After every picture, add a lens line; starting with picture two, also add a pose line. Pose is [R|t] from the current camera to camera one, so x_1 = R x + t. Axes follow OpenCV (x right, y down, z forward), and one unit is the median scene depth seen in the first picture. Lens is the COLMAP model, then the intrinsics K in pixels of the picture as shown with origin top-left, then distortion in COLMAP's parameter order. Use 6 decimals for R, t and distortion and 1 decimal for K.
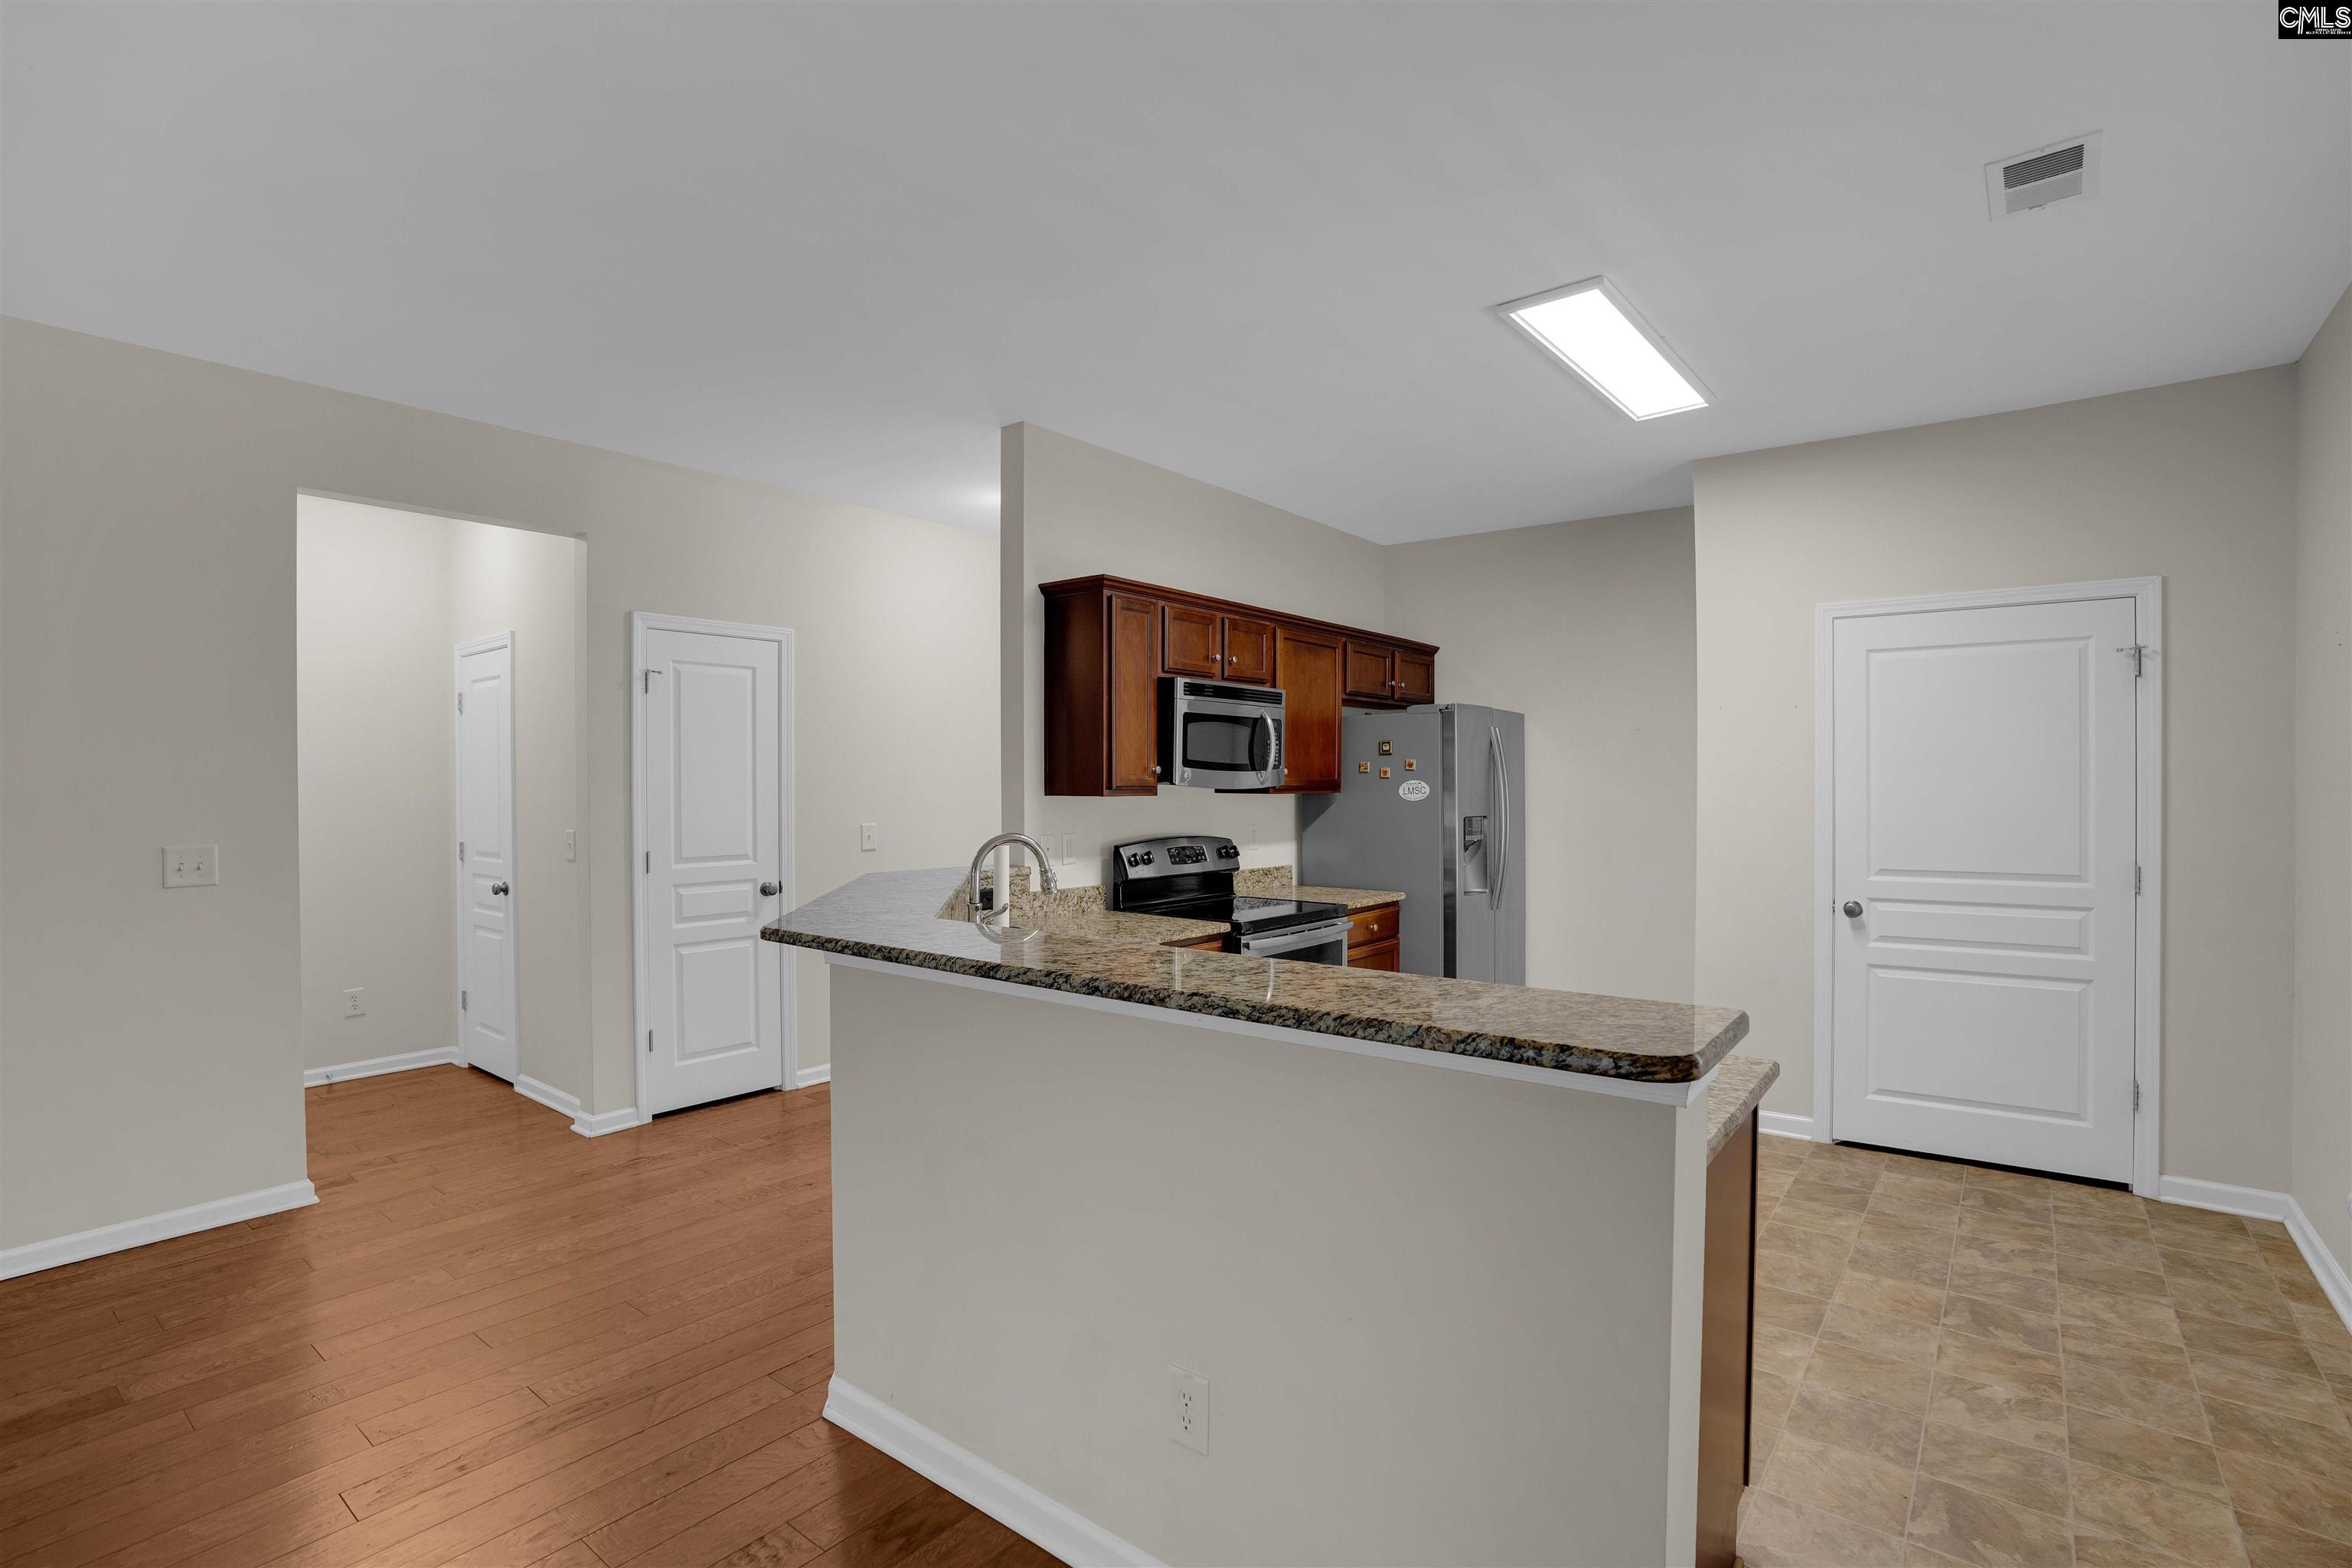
lens RADIAL K [[1105.6, 0, 1176.0], [0, 1105.6, 784.0], [0, 0, 1]] dist [-0.073547, 0.031030]
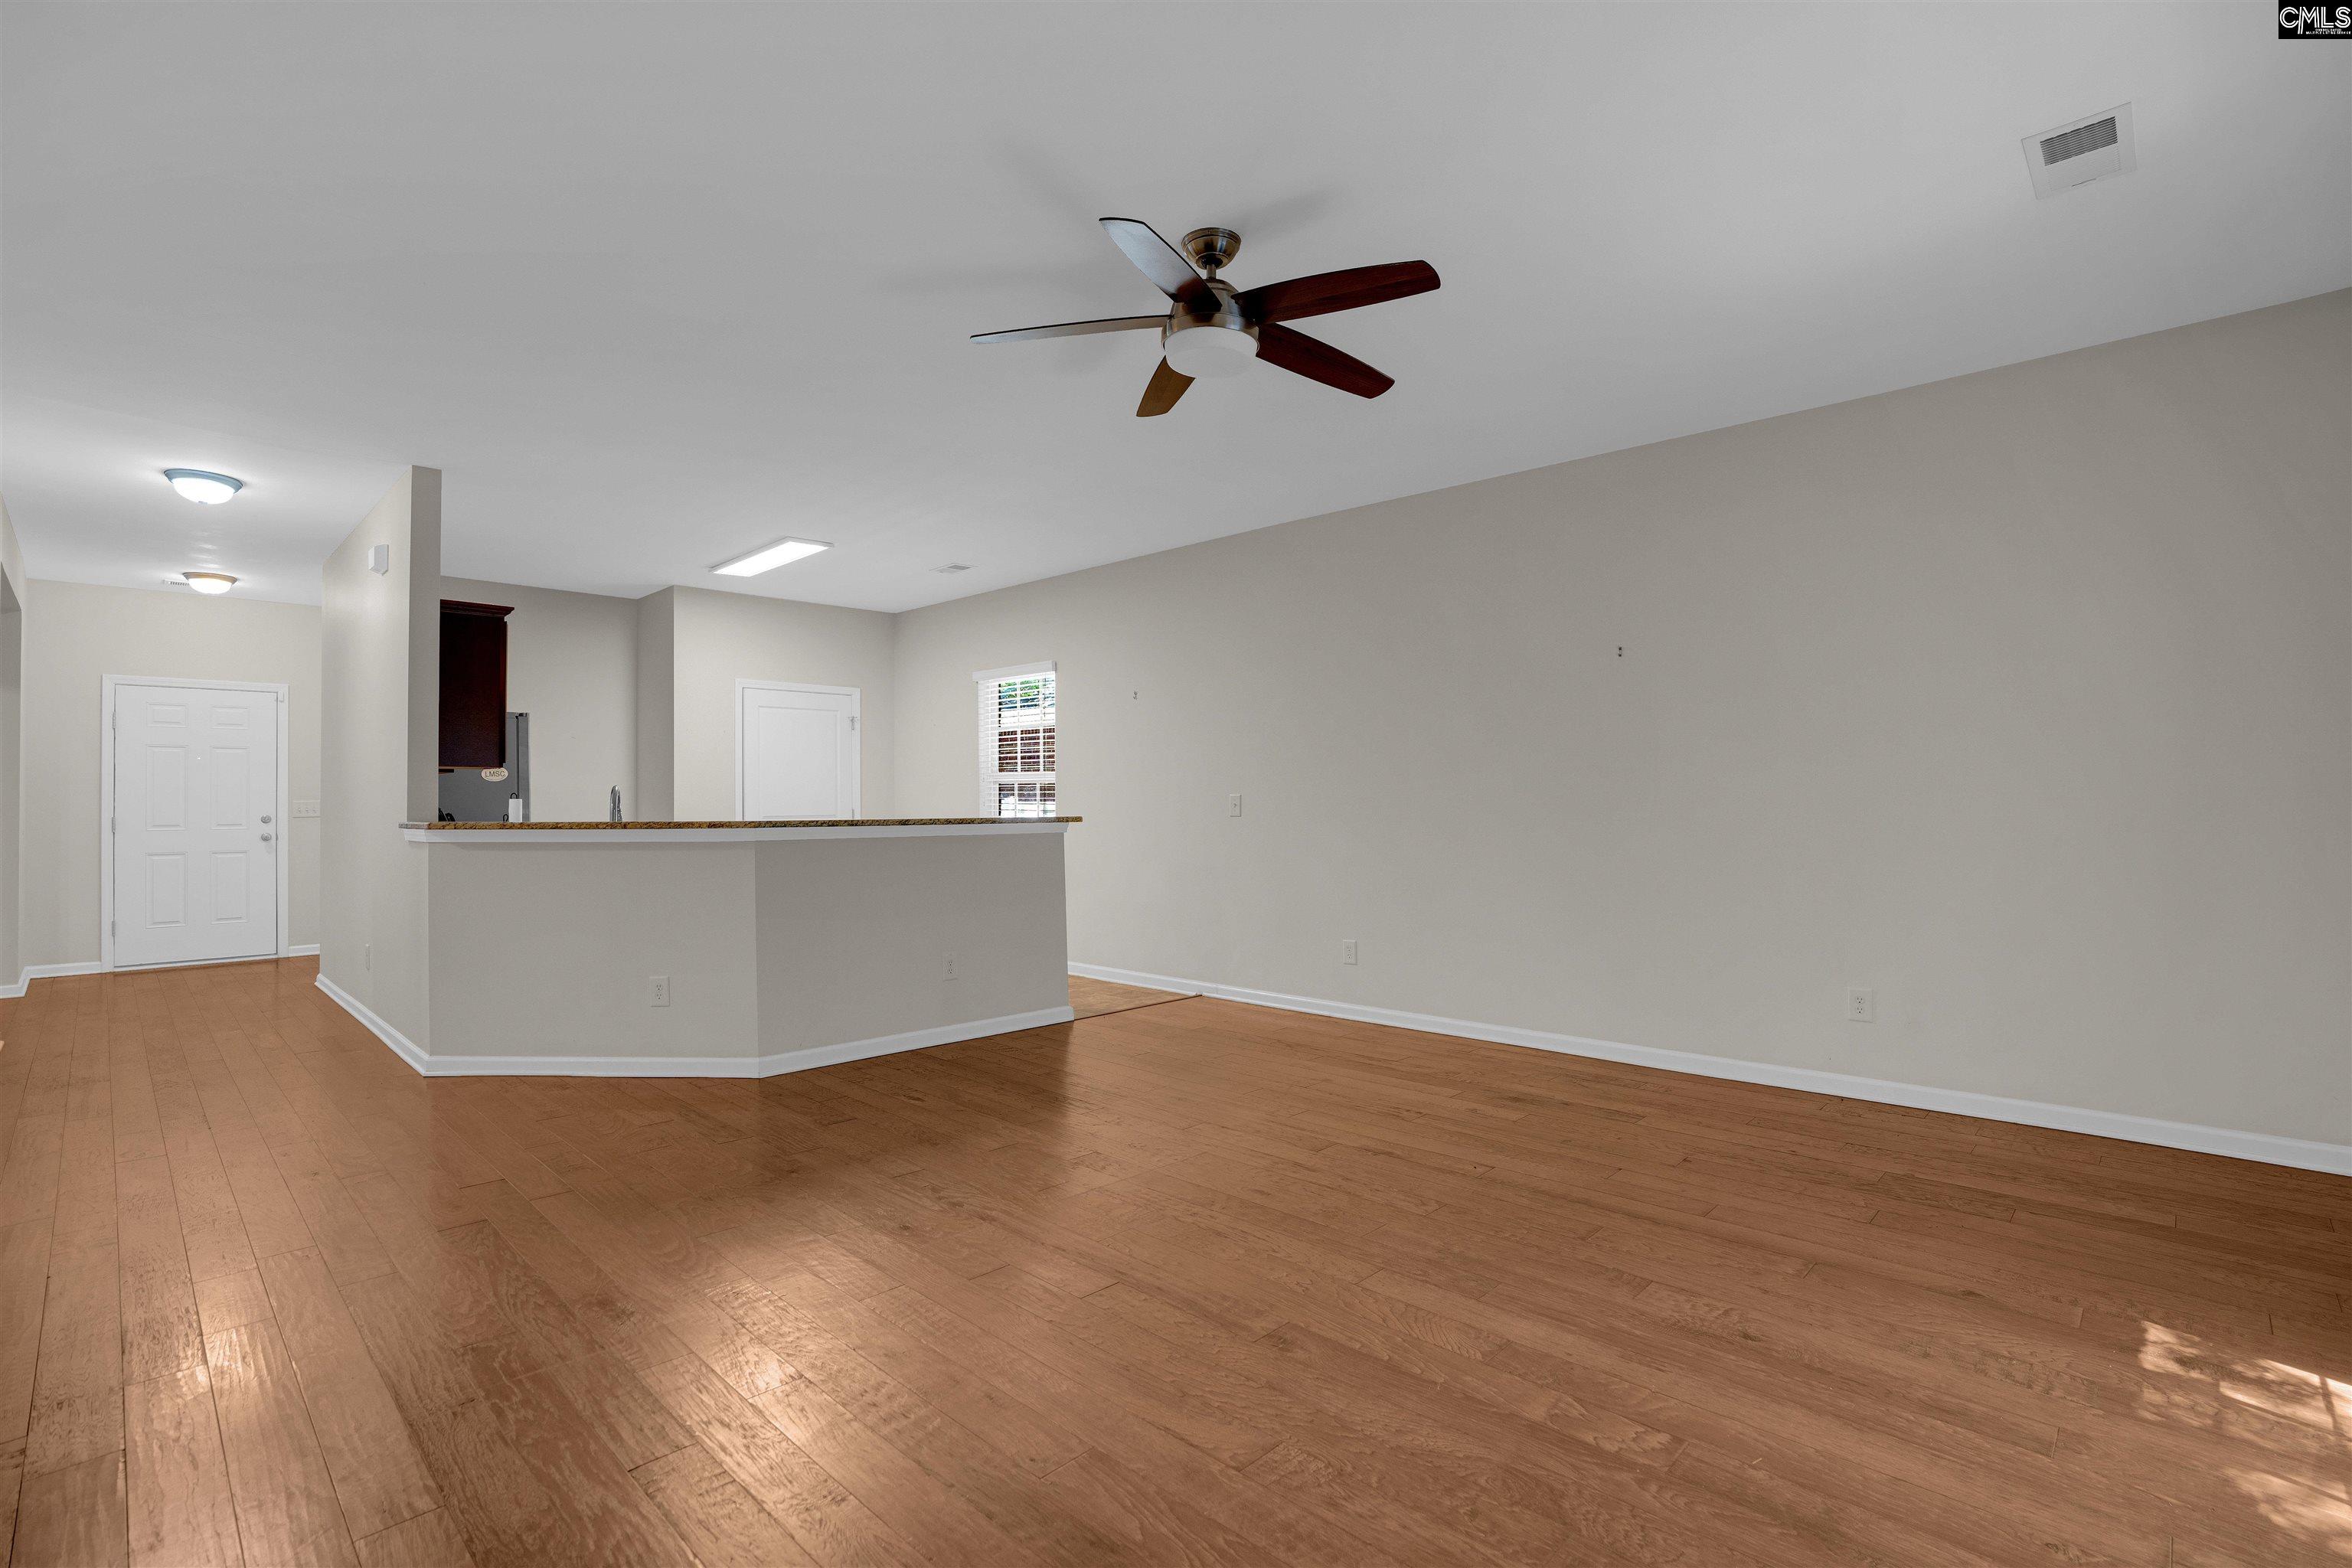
lens RADIAL K [[1085.1, 0, 1184.8], [0, 1085.1, 786.2], [0, 0, 1]] dist [-0.069021, 0.026674]
pose [[0.090791, 0.012371, 0.995793, -1.213690], [0.007266, 0.999888, -0.013085, 0.054026], [-0.995843, 0.008423, 0.090691, 0.037570]]
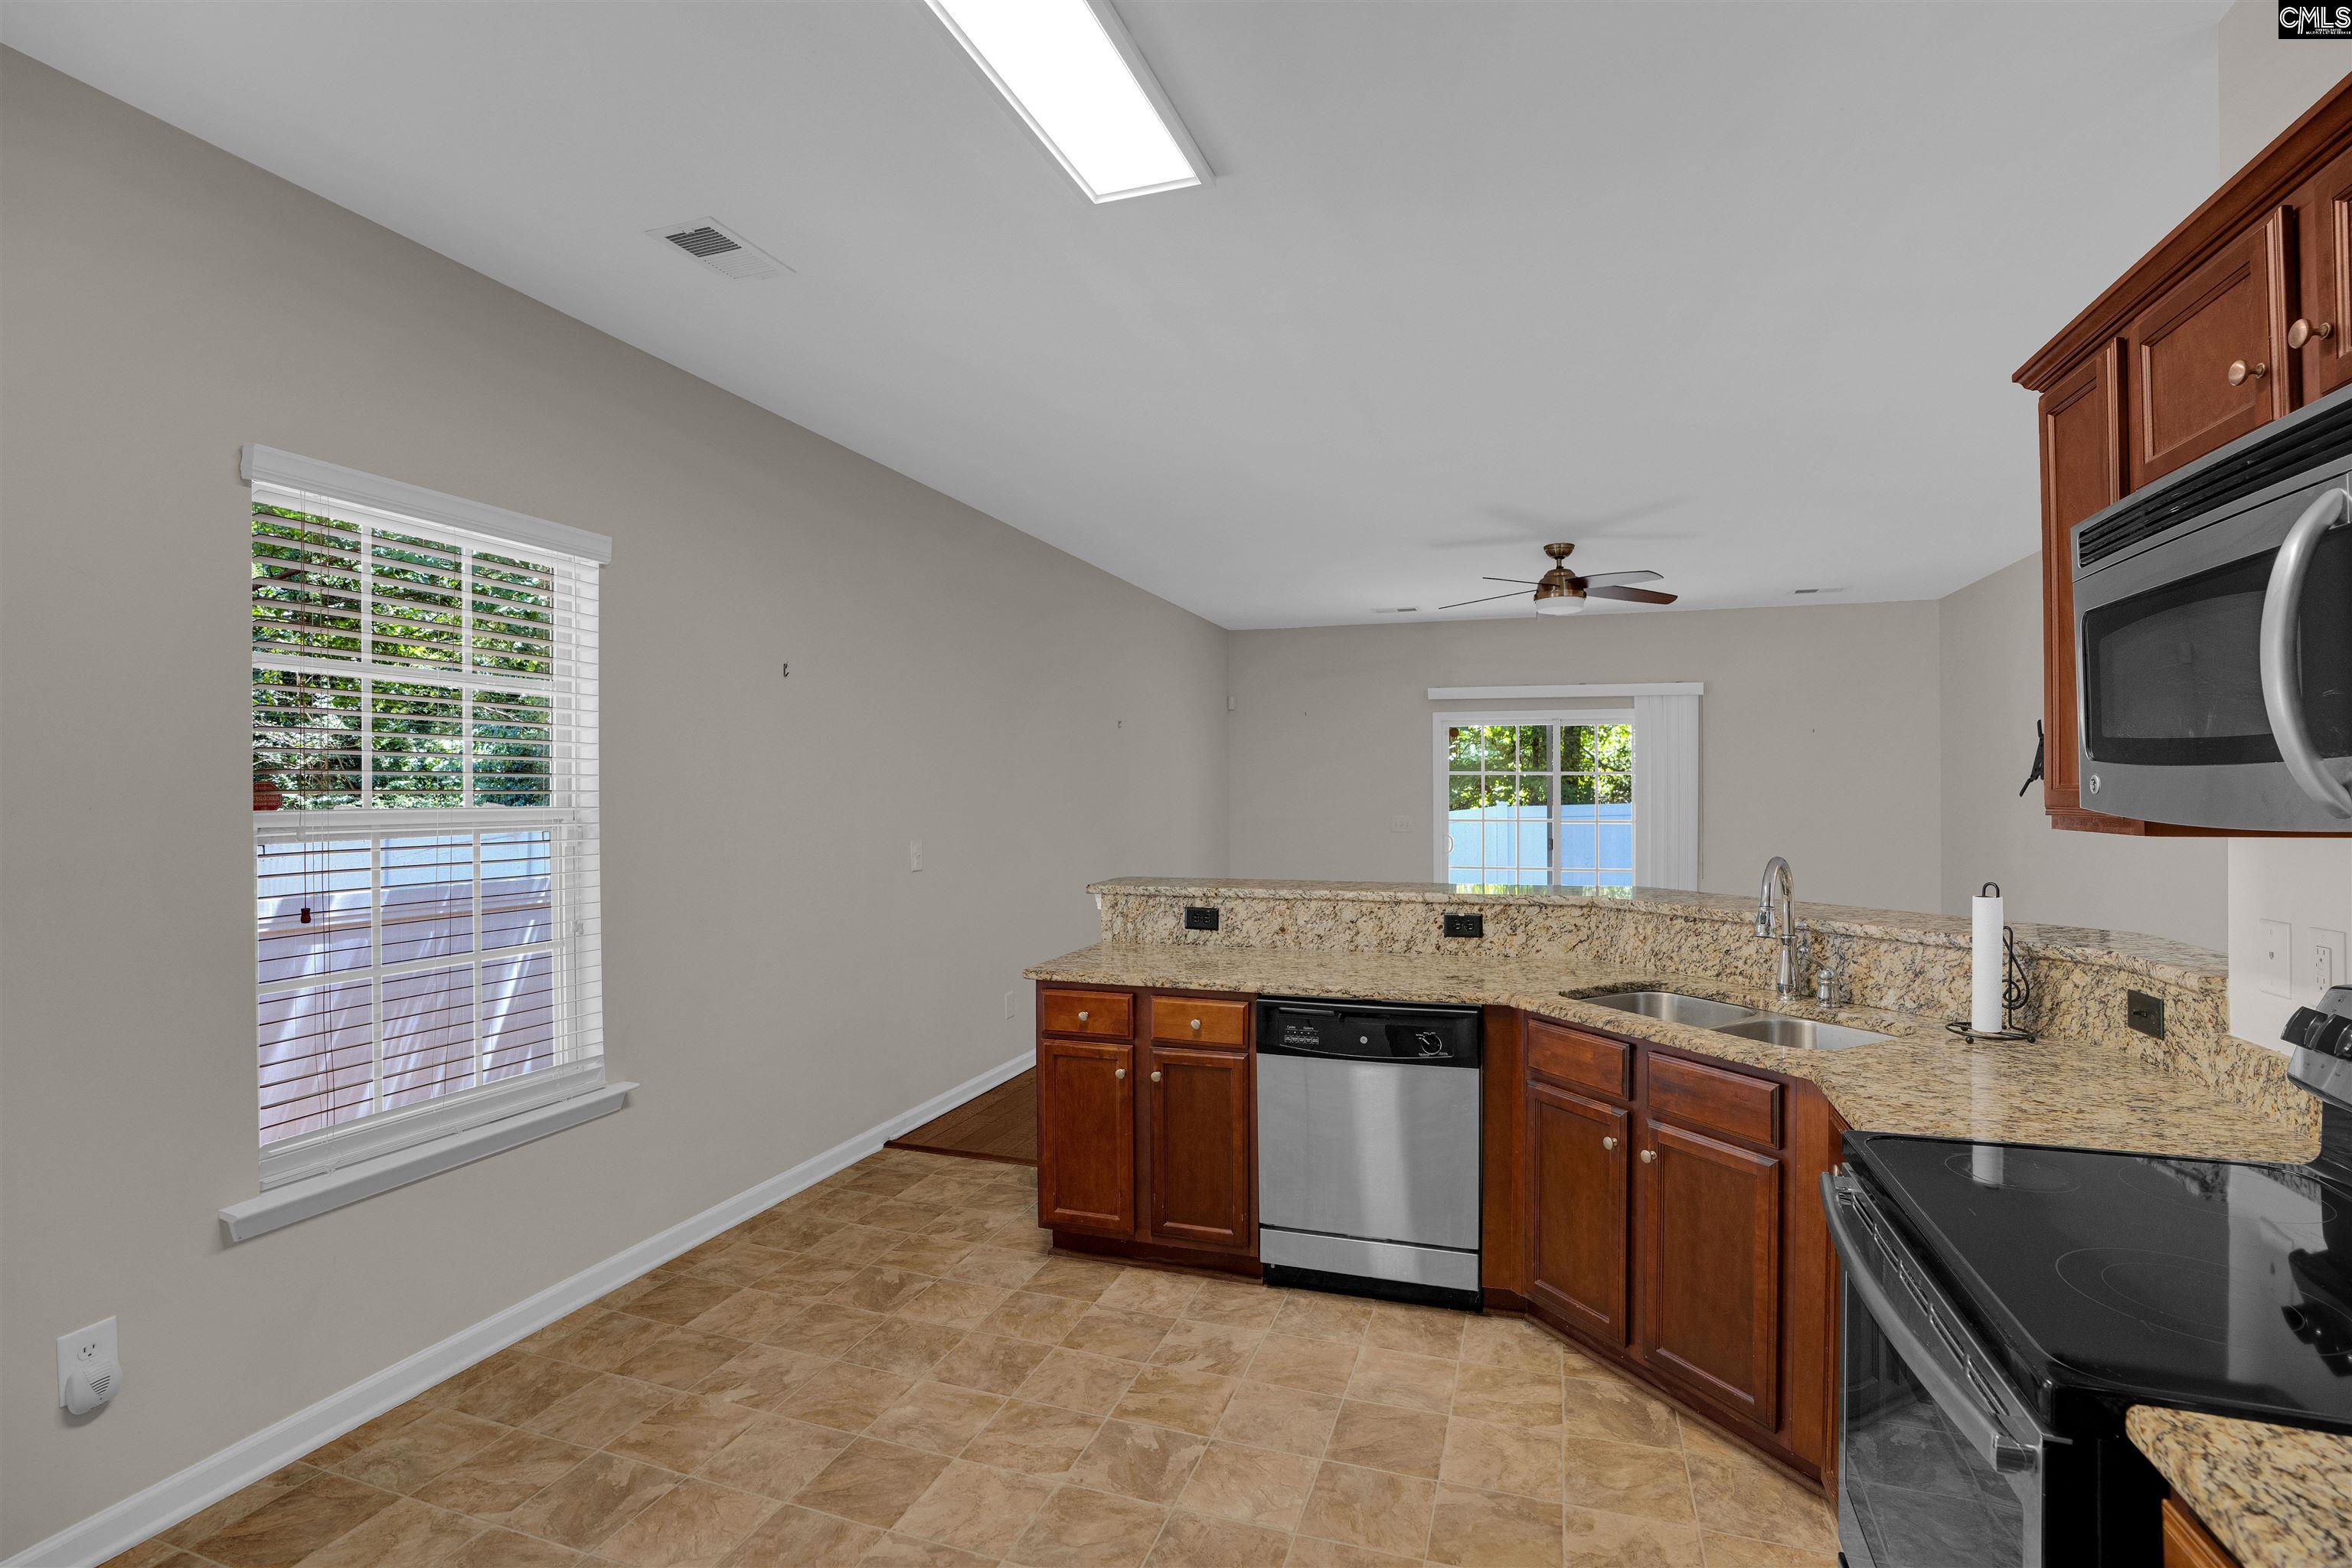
lens RADIAL K [[1085.1, 0, 1184.8], [0, 1085.1, 786.2], [0, 0, 1]] dist [-0.069021, 0.026674]
pose [[-0.942553, 0.004251, -0.334031, 0.409522], [0.004992, 0.999987, -0.001359, -0.007338], [0.334020, -0.002948, -0.942561, 1.228071]]
